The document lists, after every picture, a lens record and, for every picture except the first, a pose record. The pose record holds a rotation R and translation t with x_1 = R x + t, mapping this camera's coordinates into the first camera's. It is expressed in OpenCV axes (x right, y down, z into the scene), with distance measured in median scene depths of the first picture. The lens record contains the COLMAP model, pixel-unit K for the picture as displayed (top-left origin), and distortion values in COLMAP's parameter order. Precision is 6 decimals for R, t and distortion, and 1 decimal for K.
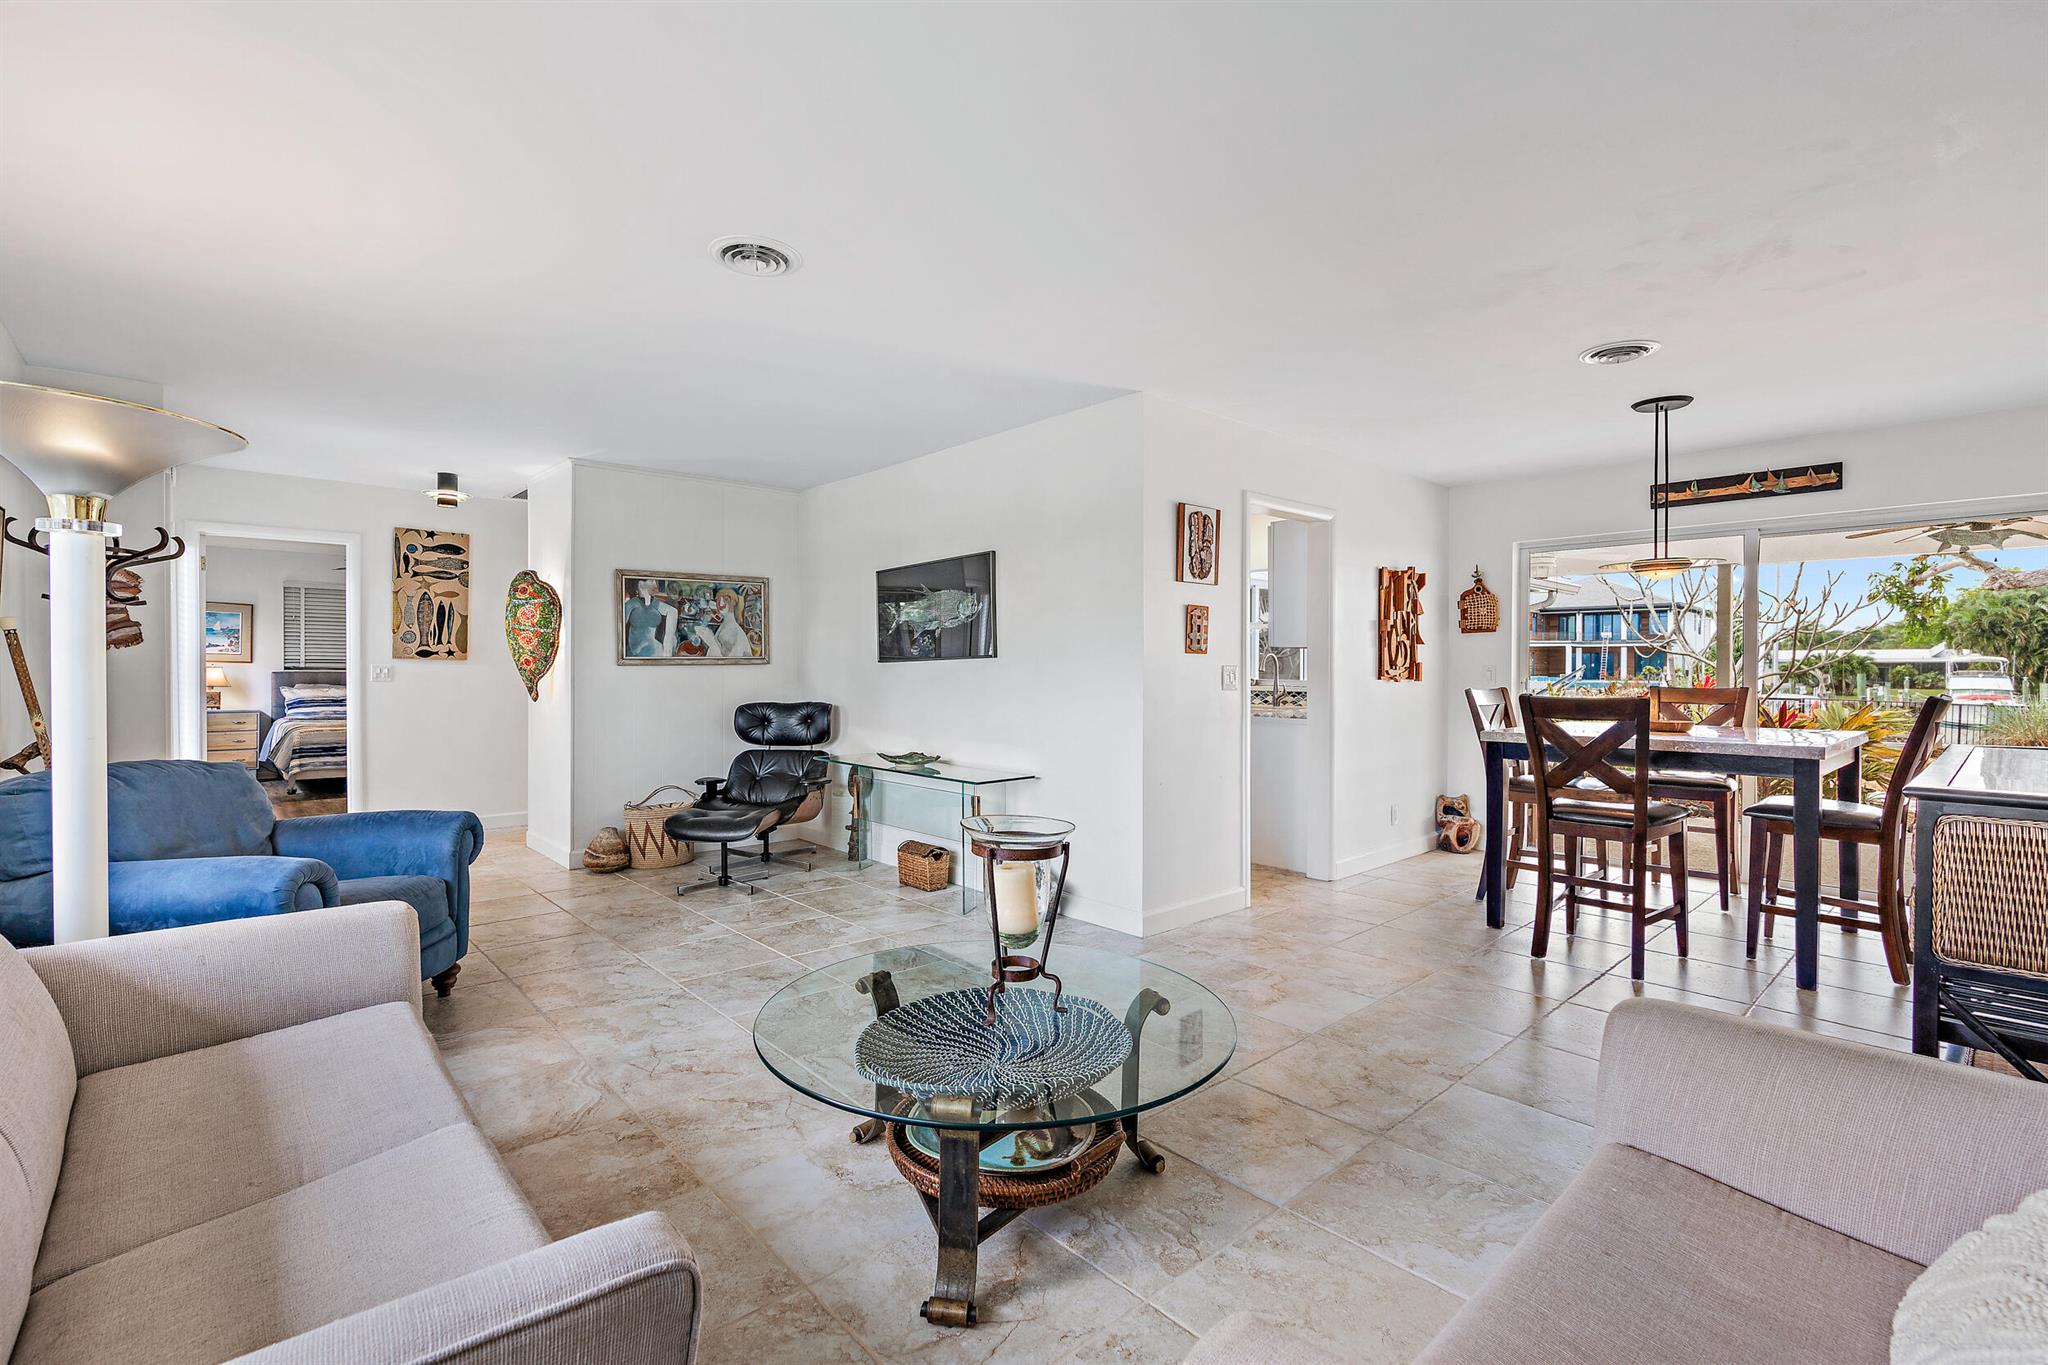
lens RADIAL K [[924.2, 0, 1022.0], [0, 924.2, 677.3], [0, 0, 1]] dist [-0.008120, 0.004173]
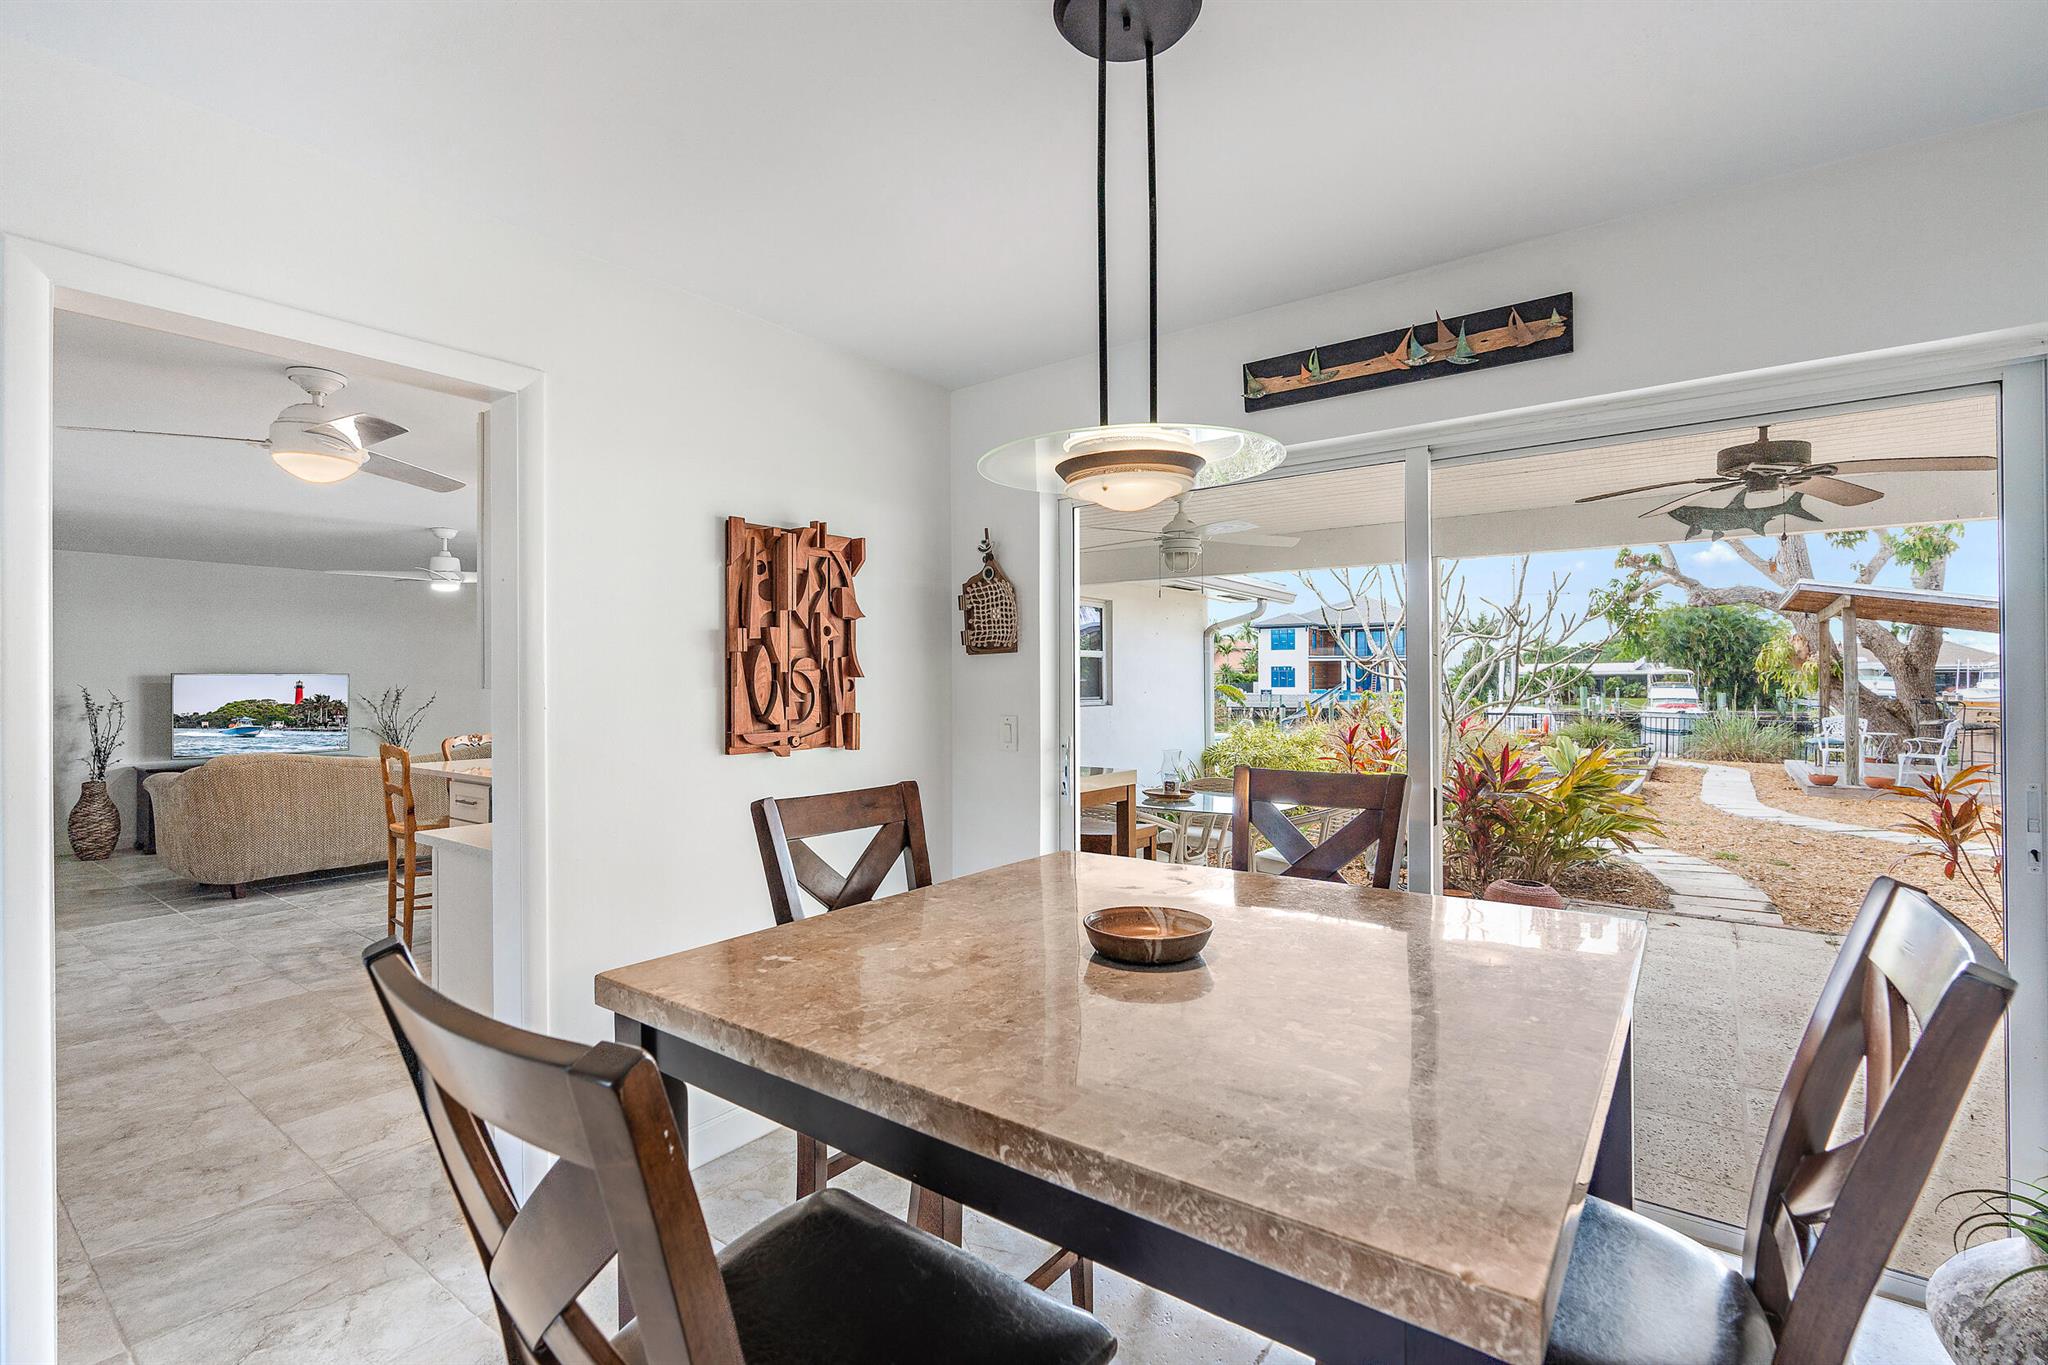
lens RADIAL K [[924.2, 0, 1022.0], [0, 924.2, 677.3], [0, 0, 1]] dist [-0.008120, 0.004173]
pose [[0.981234, -0.005543, 0.192741, 0.301699], [0.008638, 0.999847, -0.015223, -0.019266], [-0.192627, 0.016603, 0.981132, 0.343251]]
